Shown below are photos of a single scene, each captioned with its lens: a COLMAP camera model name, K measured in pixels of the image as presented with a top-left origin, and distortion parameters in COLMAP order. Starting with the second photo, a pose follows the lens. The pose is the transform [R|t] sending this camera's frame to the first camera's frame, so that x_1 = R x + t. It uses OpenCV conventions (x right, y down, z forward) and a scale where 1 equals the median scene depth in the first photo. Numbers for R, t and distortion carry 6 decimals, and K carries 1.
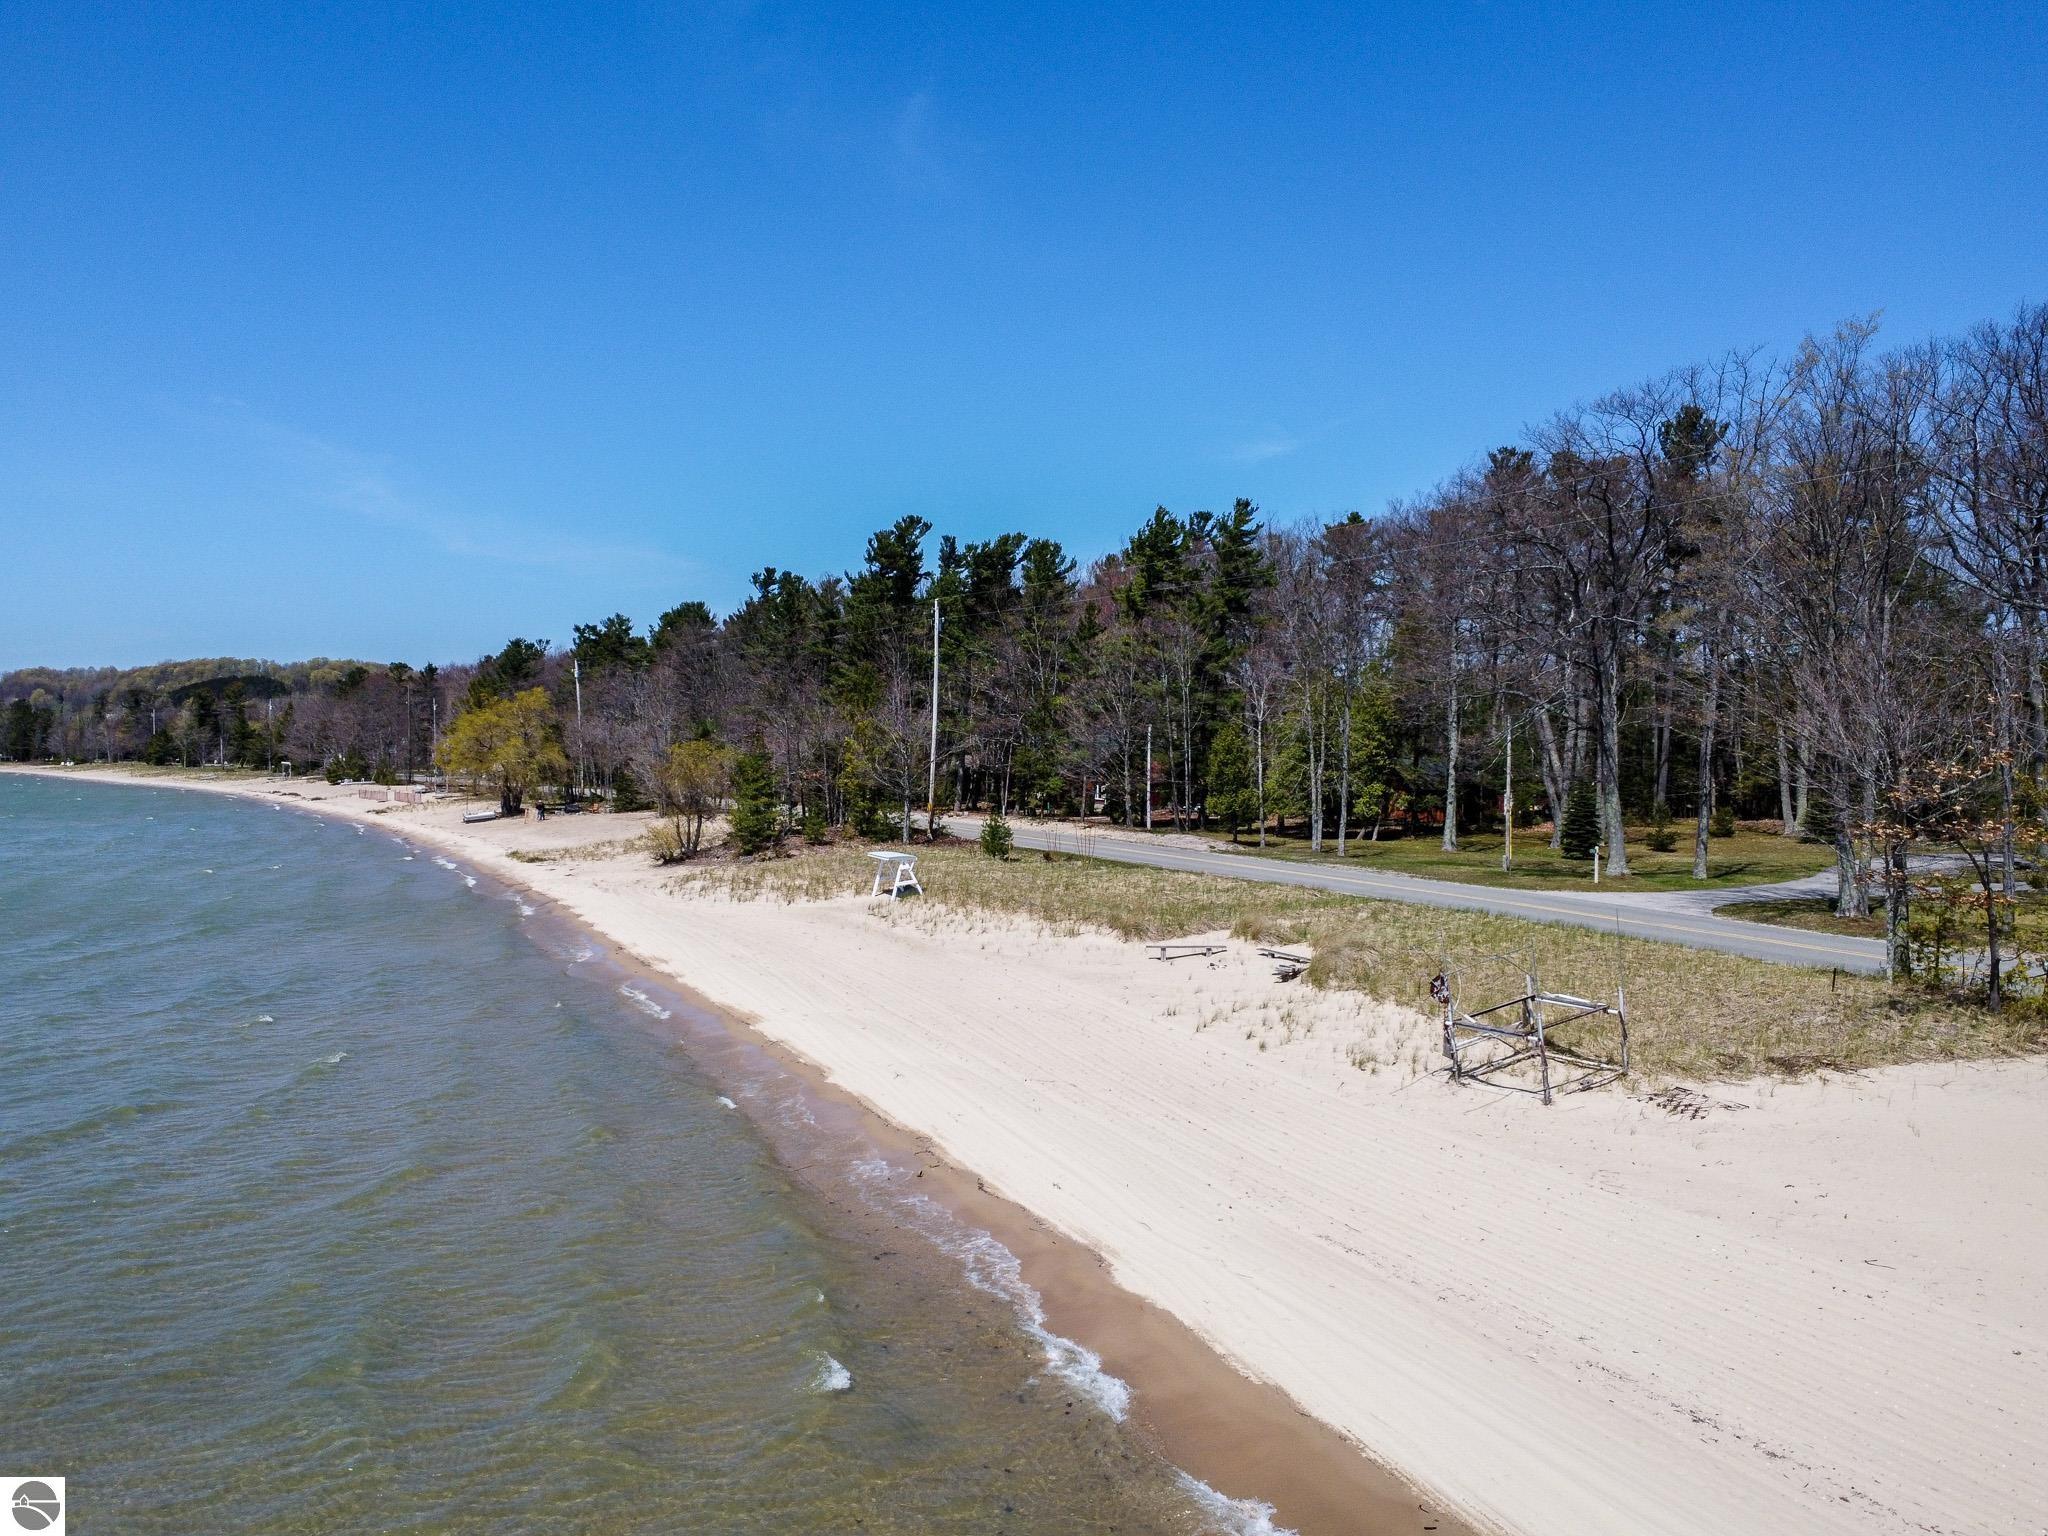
lens RADIAL K [[1563.2, 0, 1020.7], [0, 1563.2, 796.4], [0, 0, 1]] dist [0.008224, 0.000576]
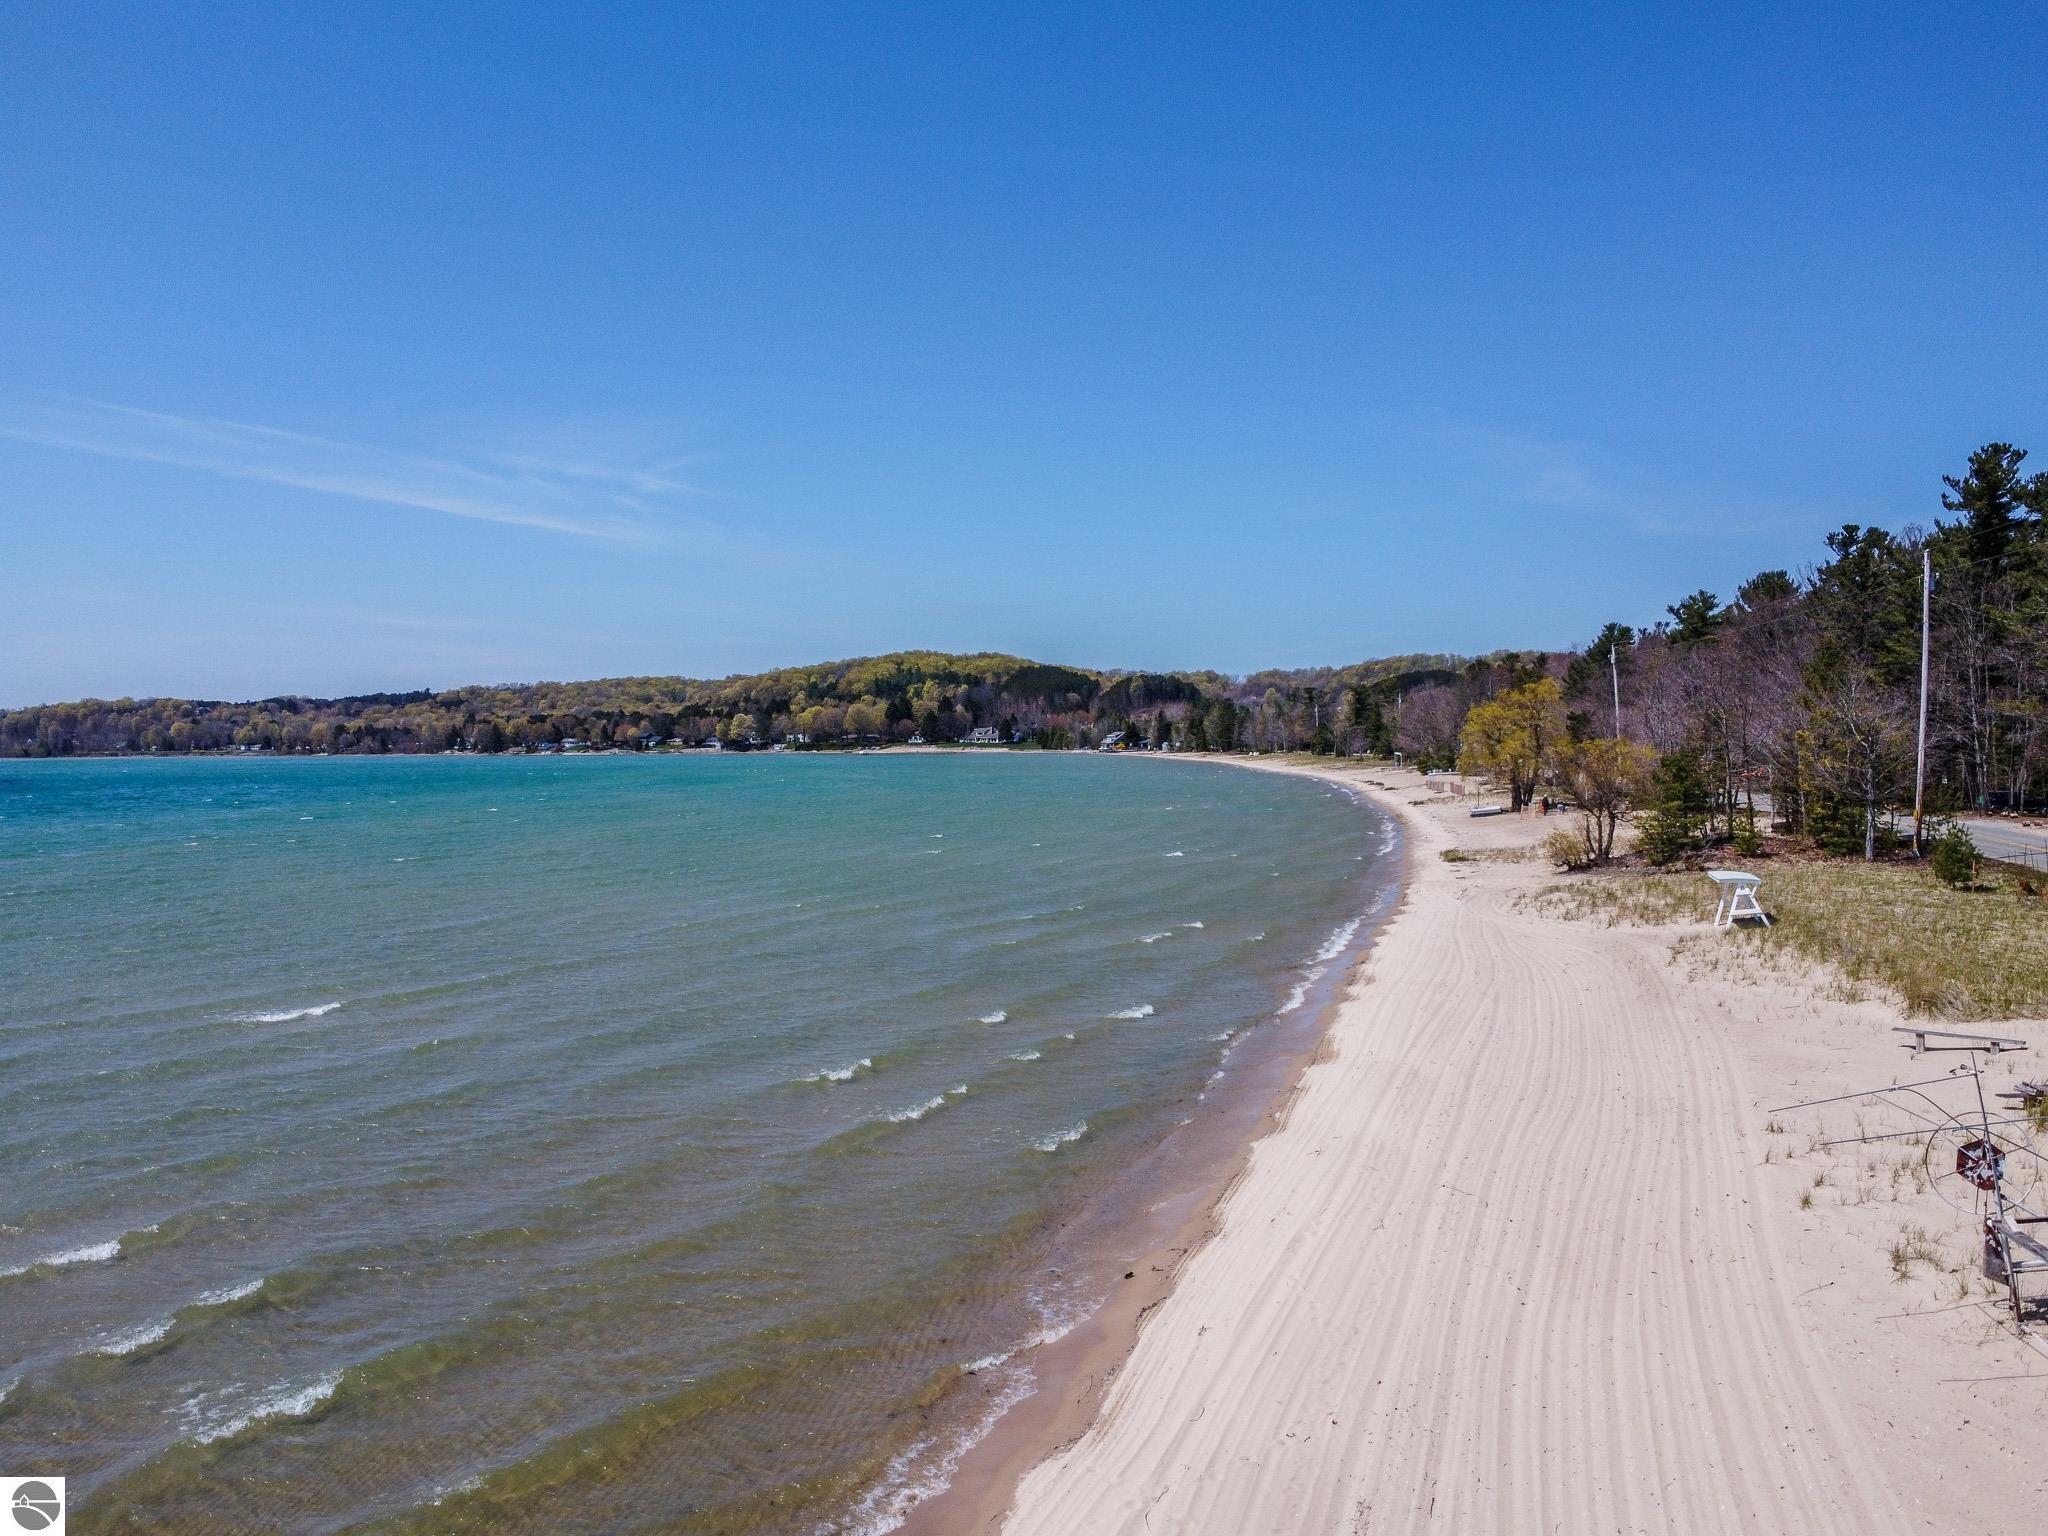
lens RADIAL K [[1563.2, 0, 1020.7], [0, 1563.2, 796.4], [0, 0, 1]] dist [0.008224, 0.000576]
pose [[0.739585, 0.016002, -0.672873, 0.082064], [-0.009981, 0.999868, 0.012808, -0.004660], [0.672990, -0.002757, 0.739647, 0.062774]]
